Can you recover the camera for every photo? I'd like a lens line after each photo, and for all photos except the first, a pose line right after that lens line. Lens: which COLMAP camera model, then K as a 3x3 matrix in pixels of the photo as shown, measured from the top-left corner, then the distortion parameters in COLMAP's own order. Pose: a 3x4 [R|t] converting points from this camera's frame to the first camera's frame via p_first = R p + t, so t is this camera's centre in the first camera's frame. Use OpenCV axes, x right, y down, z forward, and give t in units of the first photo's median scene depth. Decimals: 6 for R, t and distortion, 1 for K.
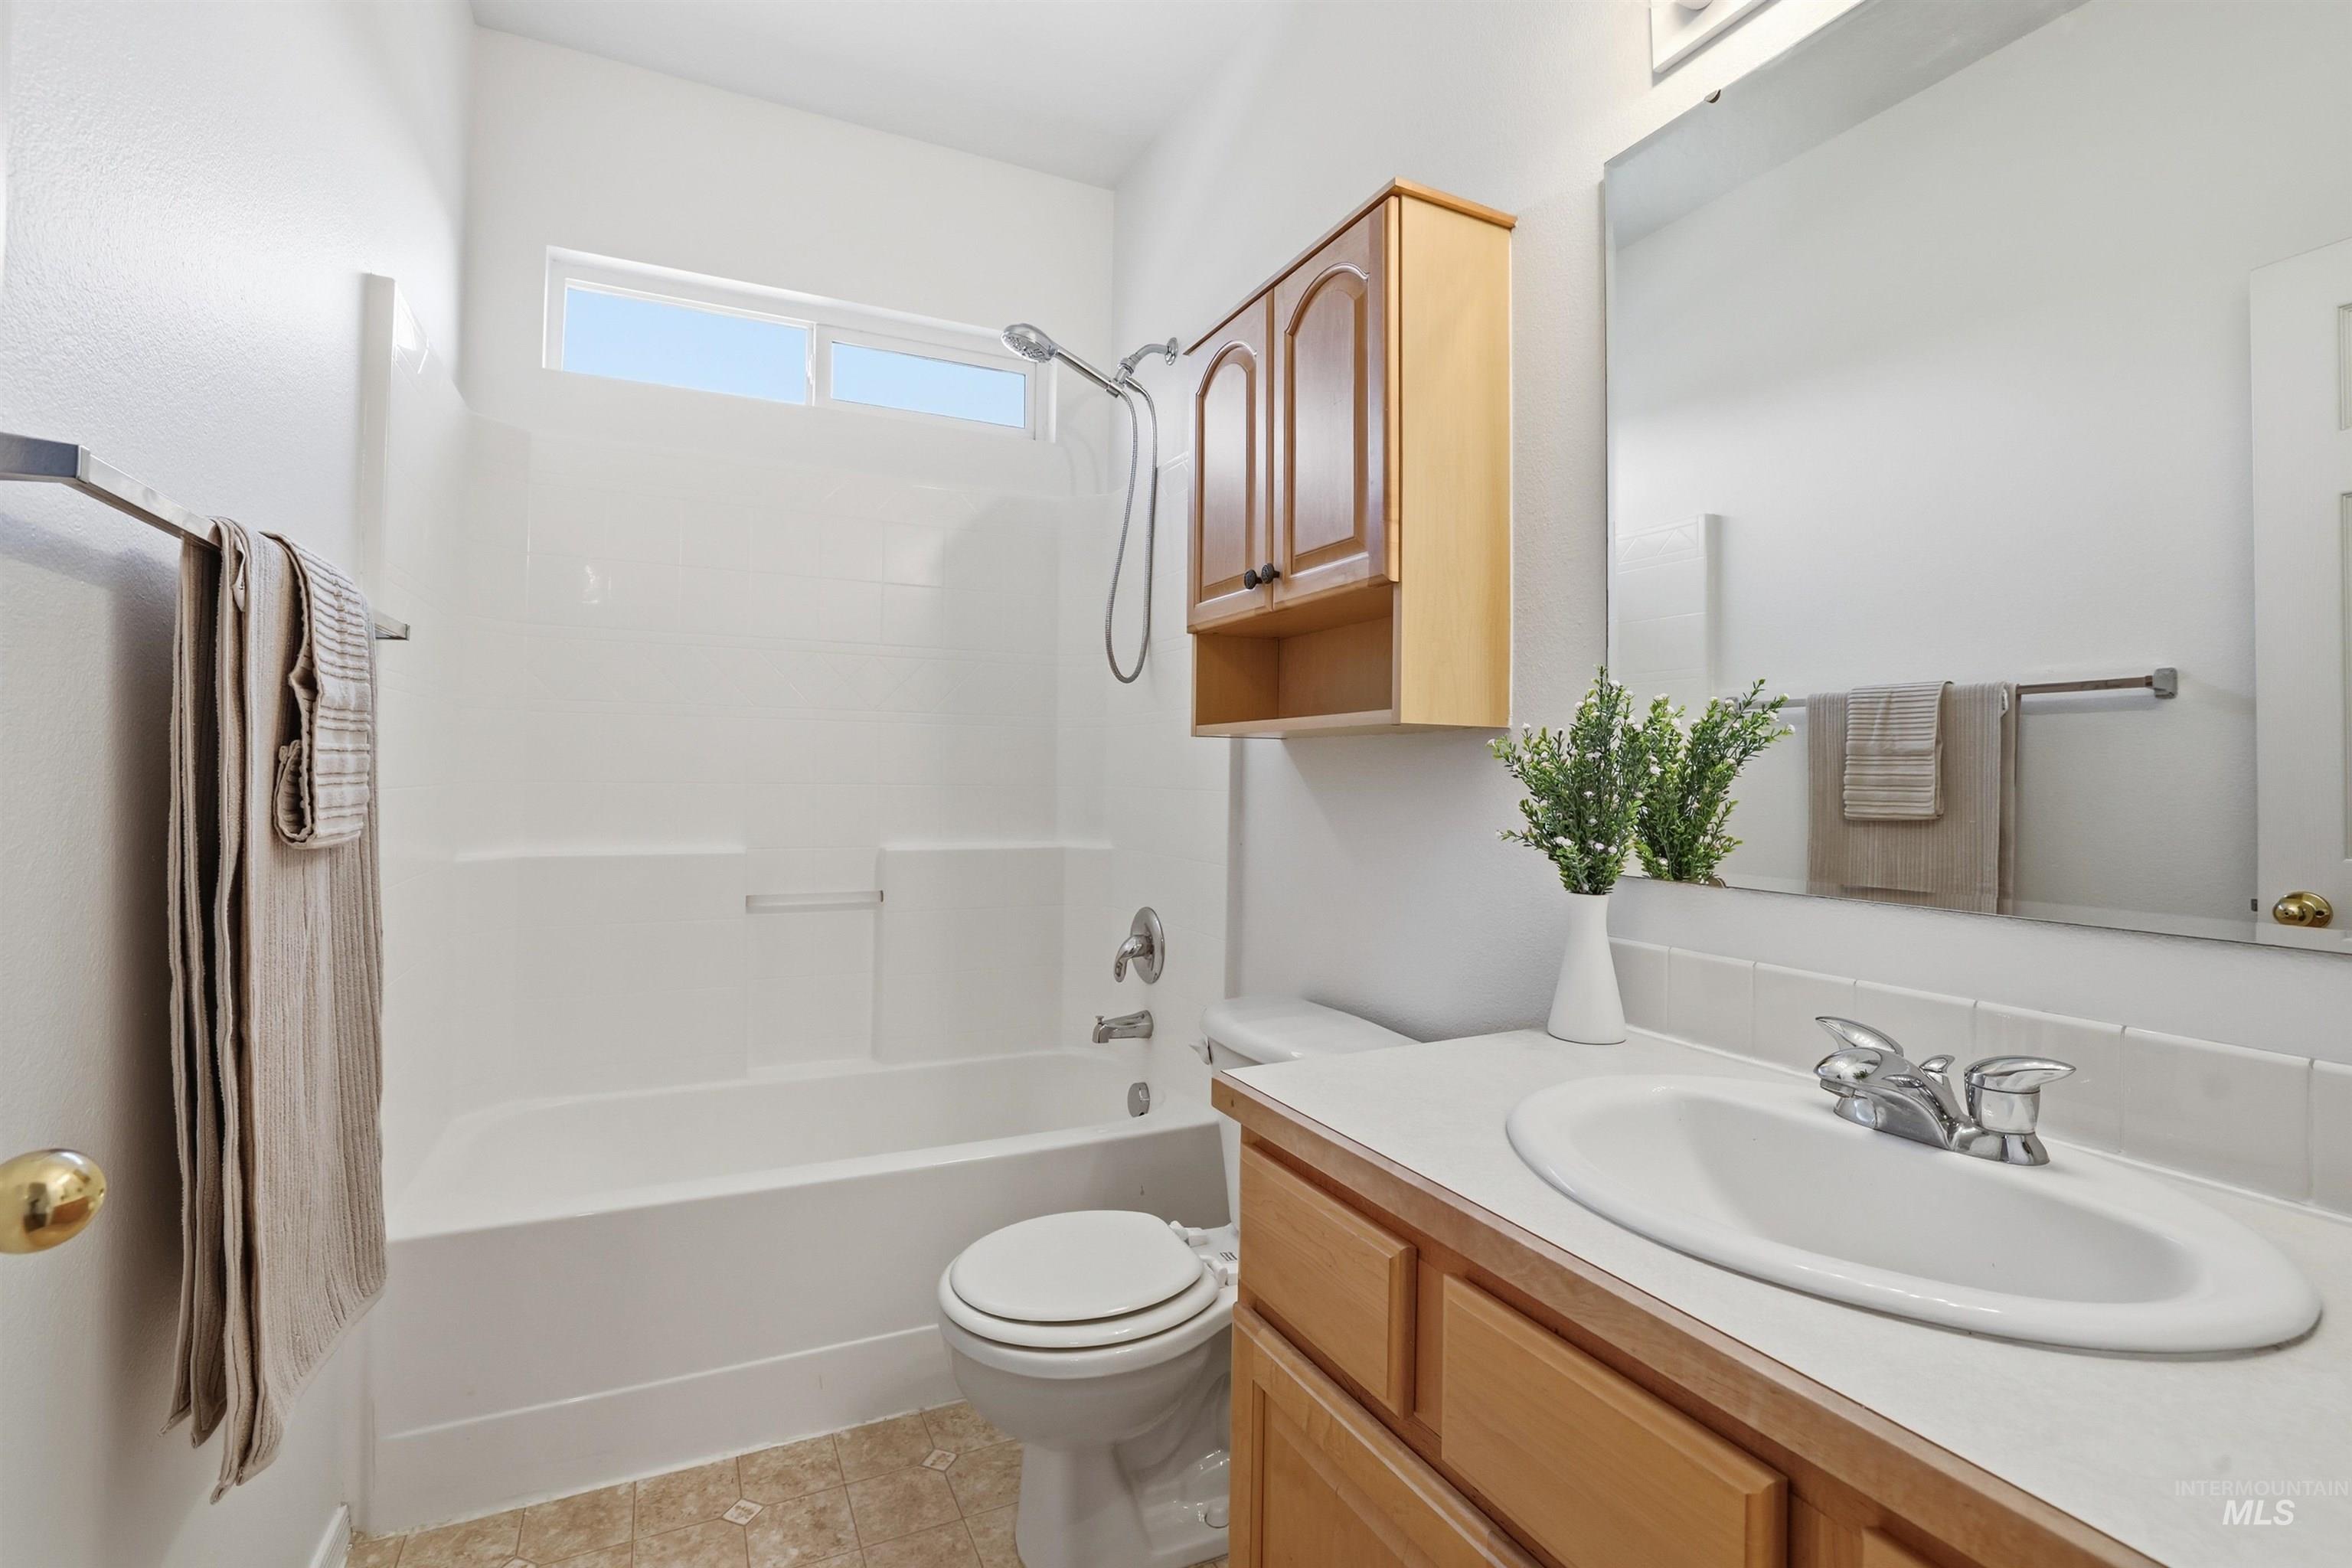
lens RADIAL K [[1023.4, 0, 1175.7], [0, 1023.4, 792.4], [0, 0, 1]] dist [-0.032045, 0.004157]
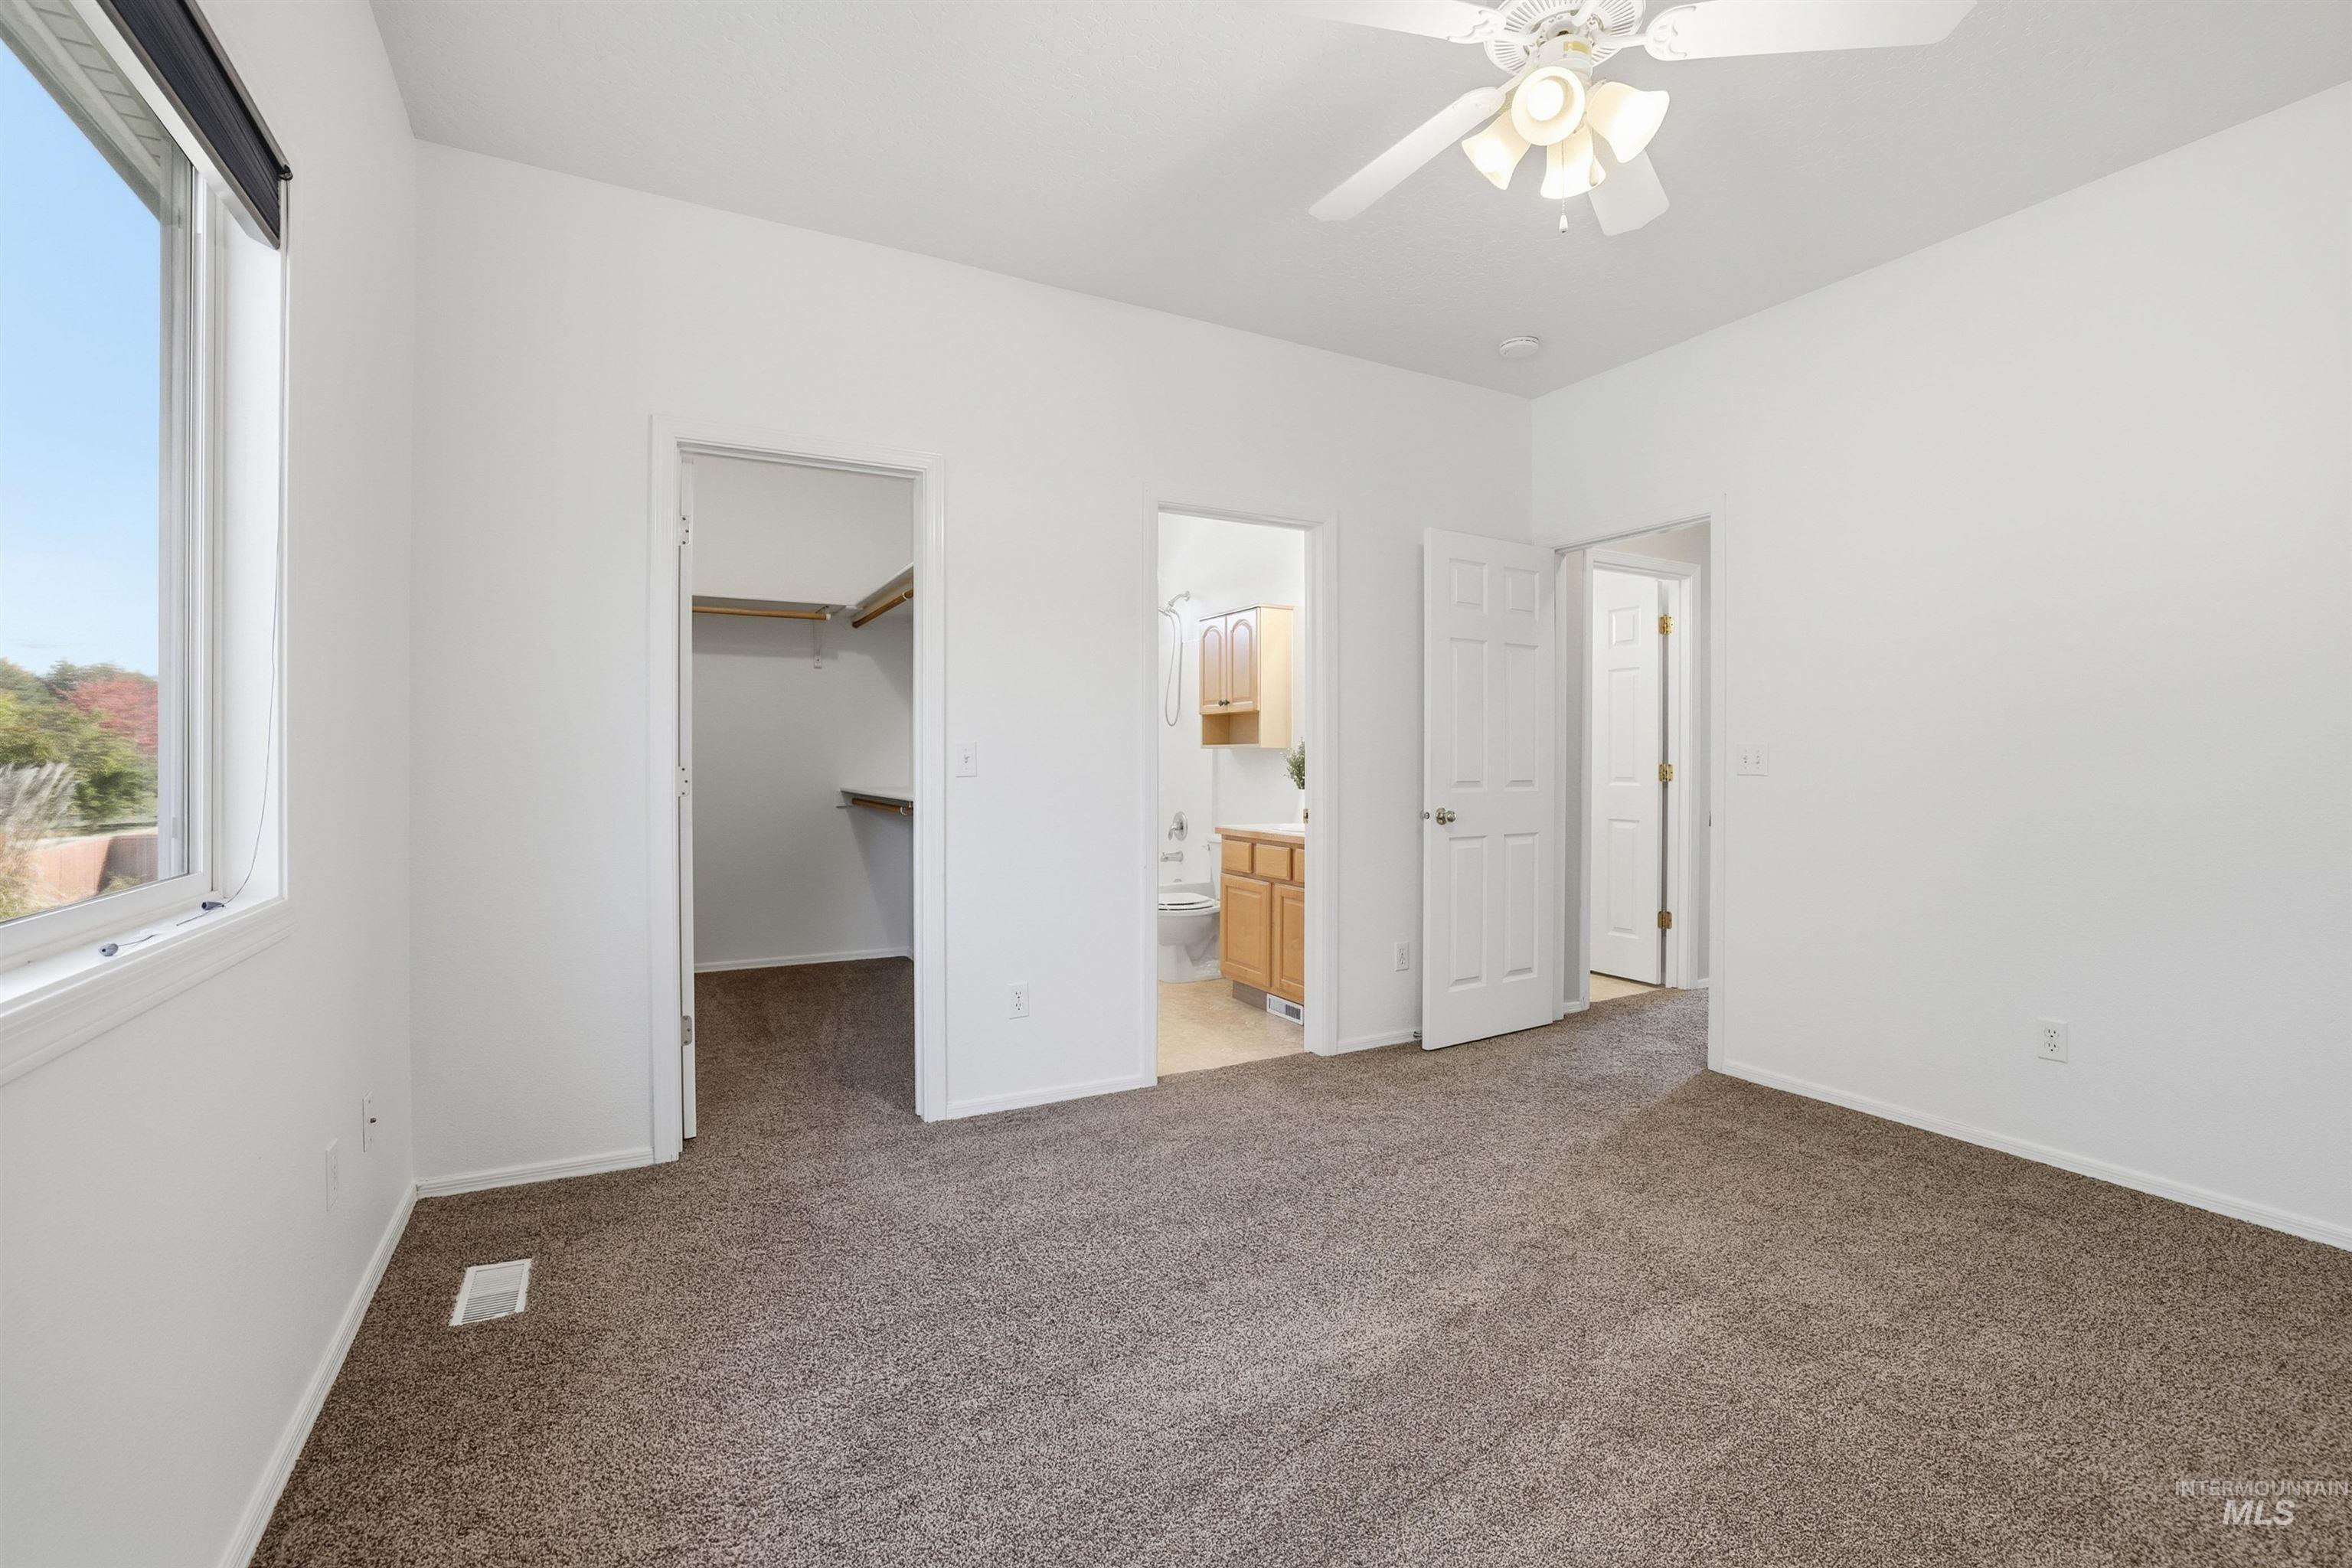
lens RADIAL K [[1023.4, 0, 1177.5], [0, 1023.4, 780.8], [0, 0, 1]] dist [-0.032045, 0.004157]
pose [[0.999055, -0.009172, 0.042491, -0.208195], [0.008989, 0.999949, 0.004510, 0.031389], [-0.042530, -0.004124, 0.999087, -2.300714]]
